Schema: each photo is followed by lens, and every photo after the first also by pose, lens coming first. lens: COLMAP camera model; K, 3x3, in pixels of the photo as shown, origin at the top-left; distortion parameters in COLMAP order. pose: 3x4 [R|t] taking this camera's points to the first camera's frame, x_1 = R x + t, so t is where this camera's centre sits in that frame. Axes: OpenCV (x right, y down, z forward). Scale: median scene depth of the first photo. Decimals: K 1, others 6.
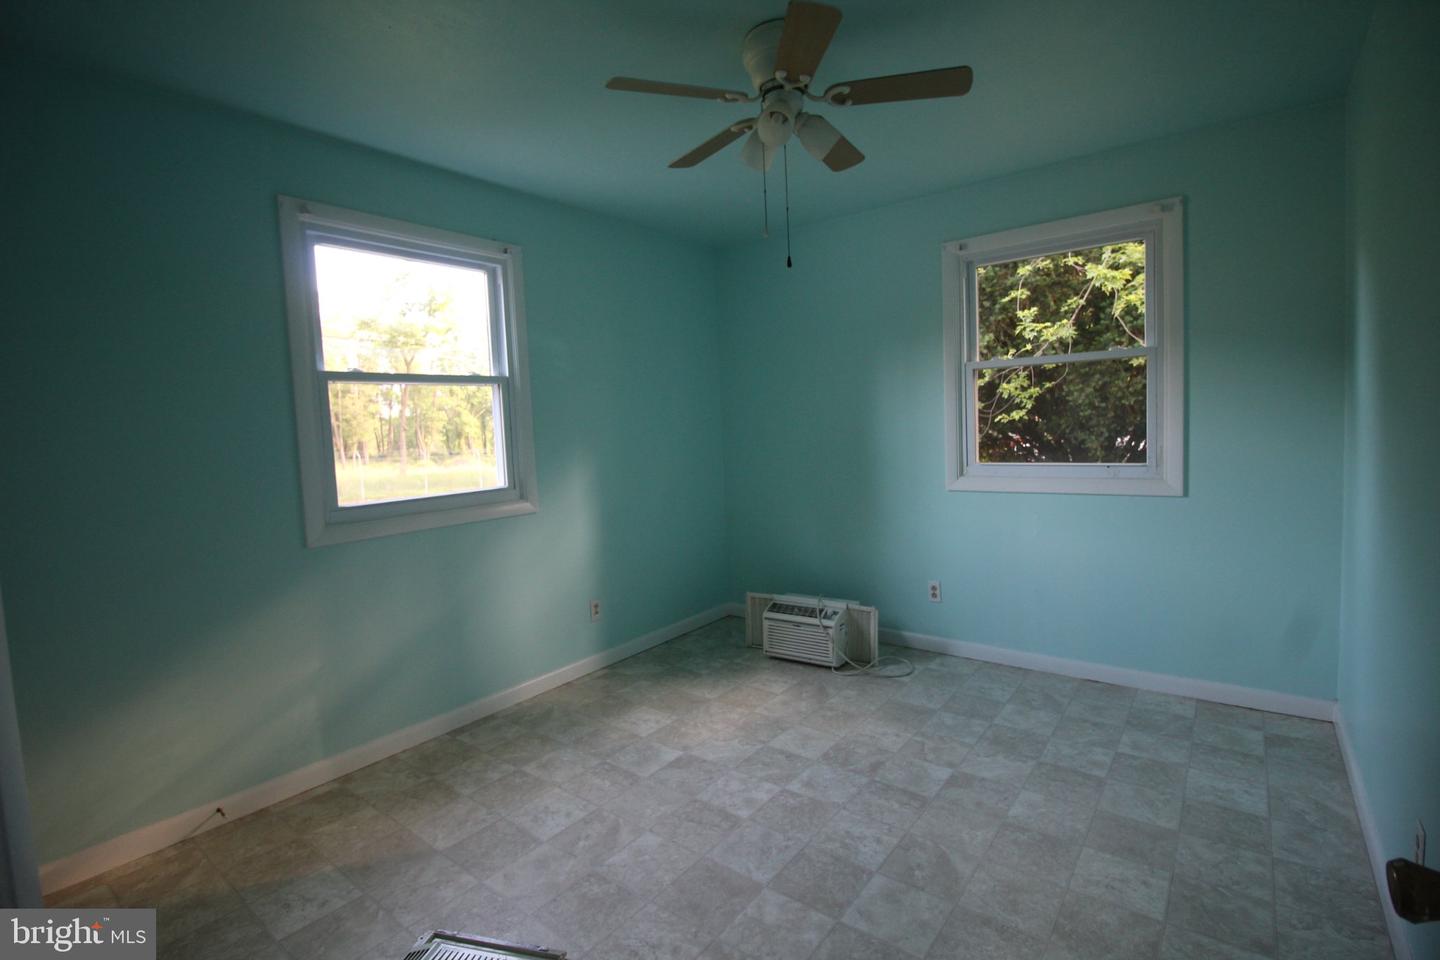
lens RADIAL K [[675.6, 0, 722.4], [0, 675.6, 468.6], [0, 0, 1]] dist [0.003512, -0.015546]
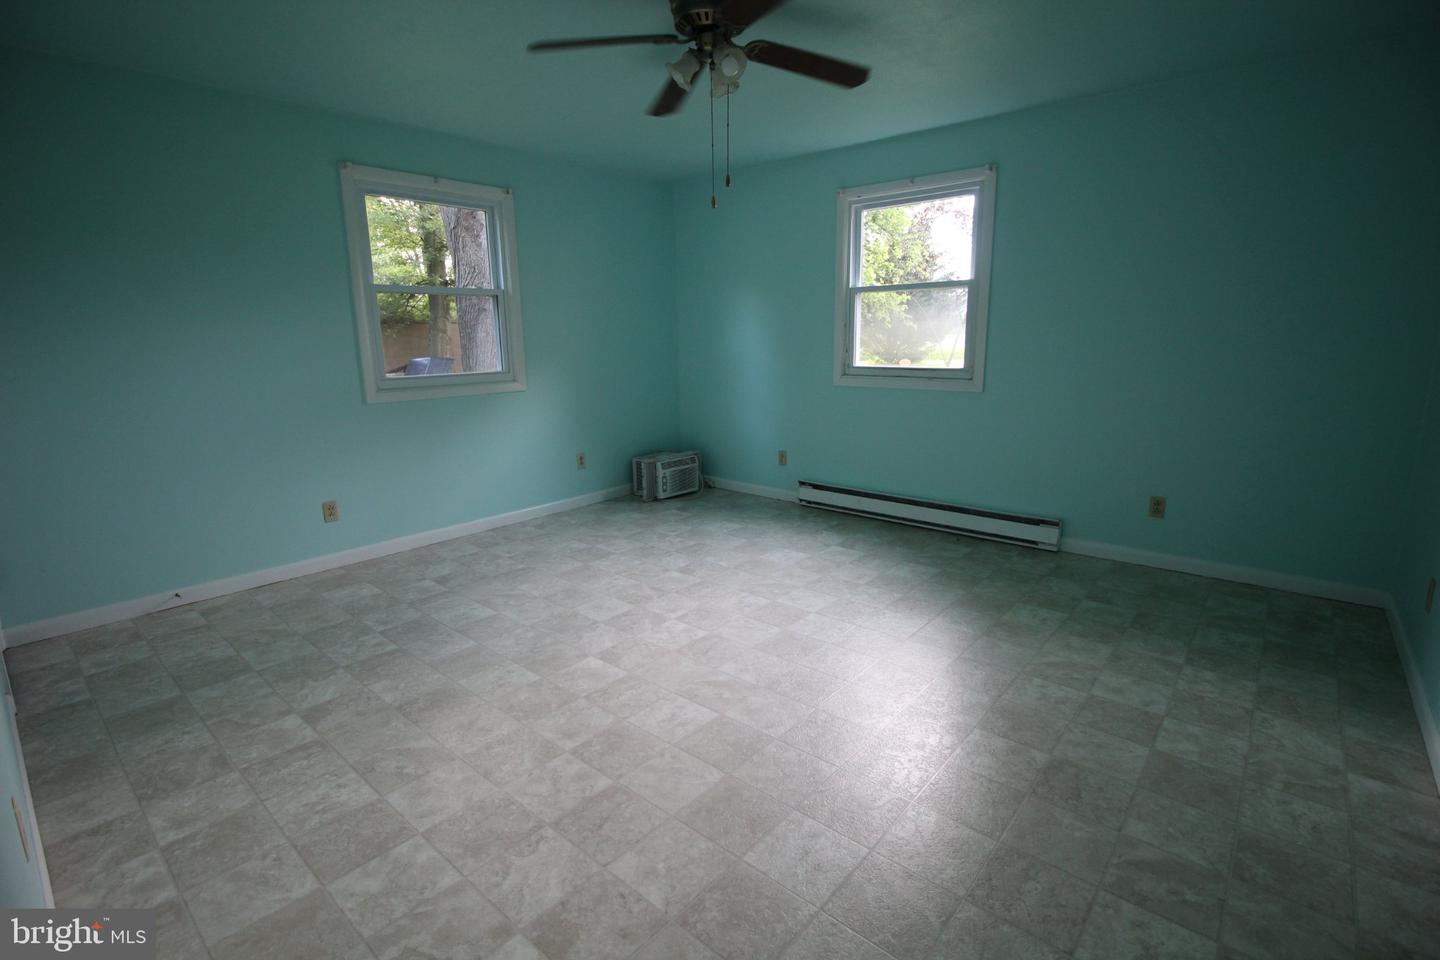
lens RADIAL K [[675.6, 0, 722.4], [0, 675.6, 468.6], [0, 0, 1]] dist [0.003512, -0.015546]
pose [[0.058993, -0.164360, 0.984635, -1.068524], [0.080377, 0.983932, 0.159427, -0.006455], [-0.995017, 0.069737, 0.071255, 0.754699]]
